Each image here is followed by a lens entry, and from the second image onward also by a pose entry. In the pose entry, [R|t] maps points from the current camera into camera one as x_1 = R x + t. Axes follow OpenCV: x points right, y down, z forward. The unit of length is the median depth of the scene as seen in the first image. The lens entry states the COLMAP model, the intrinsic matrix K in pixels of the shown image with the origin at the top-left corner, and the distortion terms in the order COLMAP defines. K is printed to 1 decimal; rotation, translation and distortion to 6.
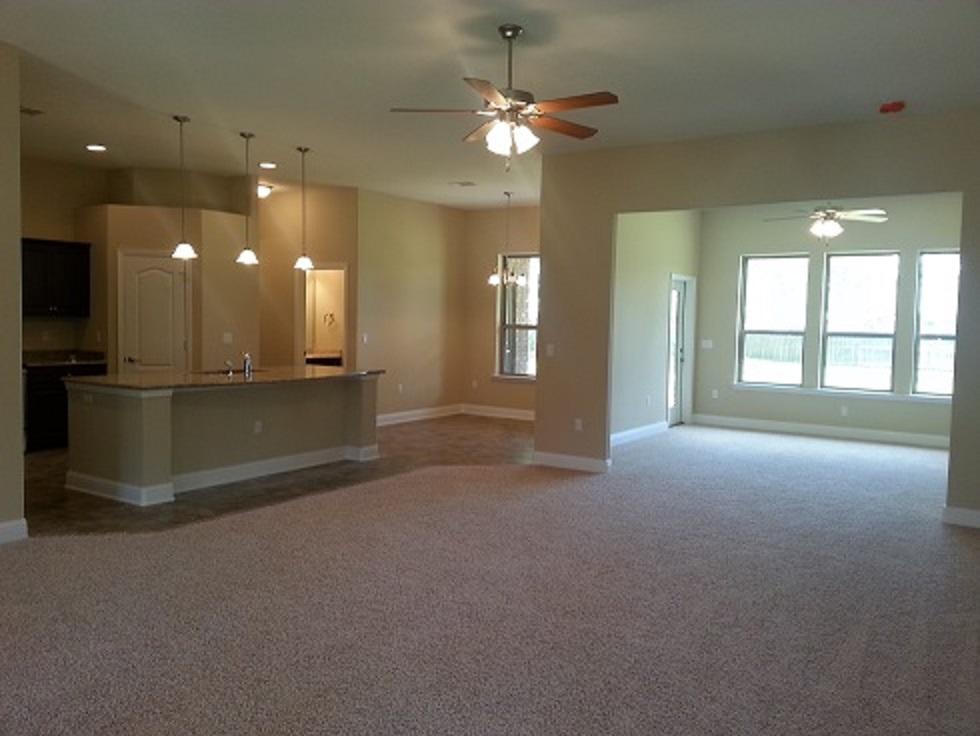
lens RADIAL K [[795.0, 0, 489.0], [0, 795.0, 364.1], [0, 0, 1]] dist [0.045400, -0.000012]
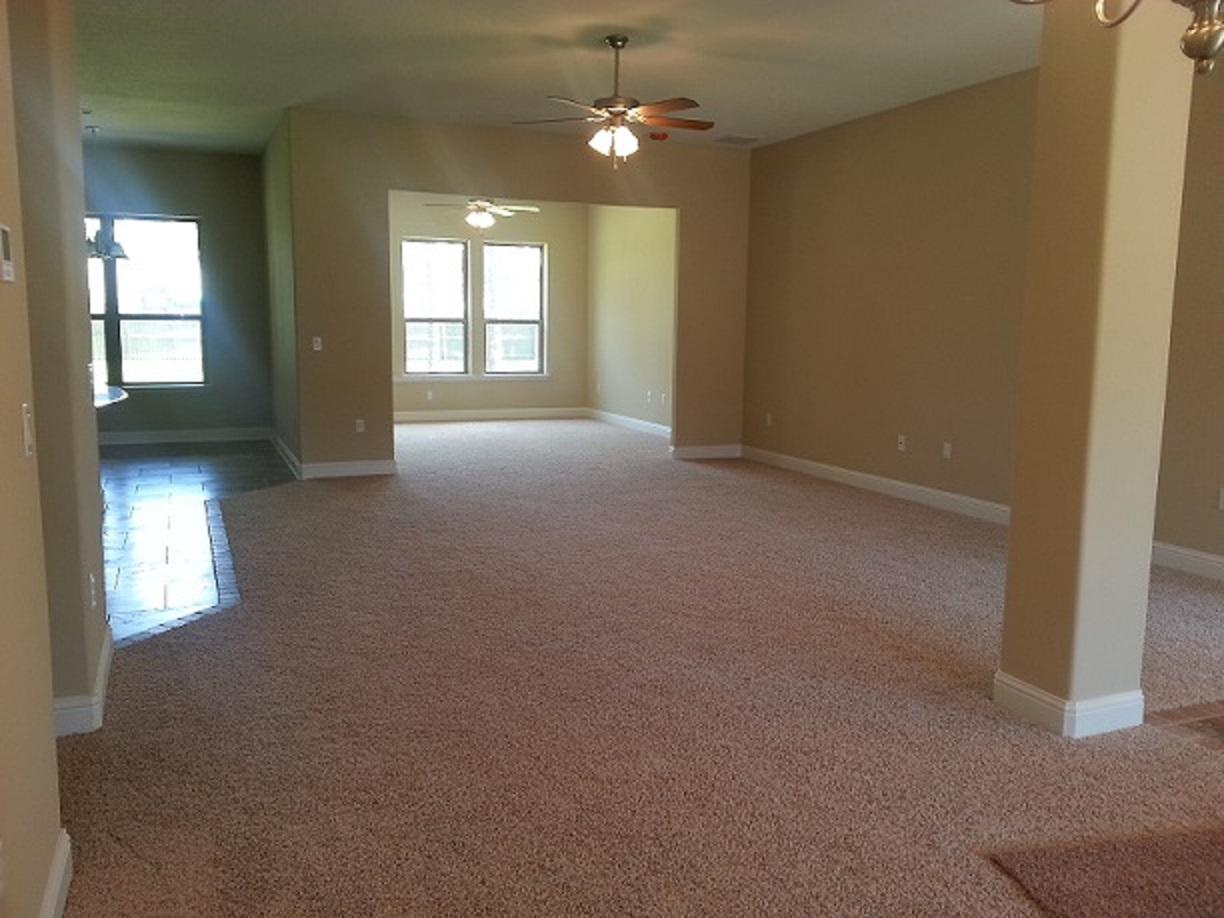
lens RADIAL K [[993.0, 0, 610.9], [0, 993.0, 456.2], [0, 0, 1]] dist [0.045400, -0.000012]
pose [[0.539103, -0.130065, 0.832136, -2.114698], [0.045613, 0.991063, 0.125355, -0.056044], [-0.841004, -0.029623, 0.540218, 0.484501]]
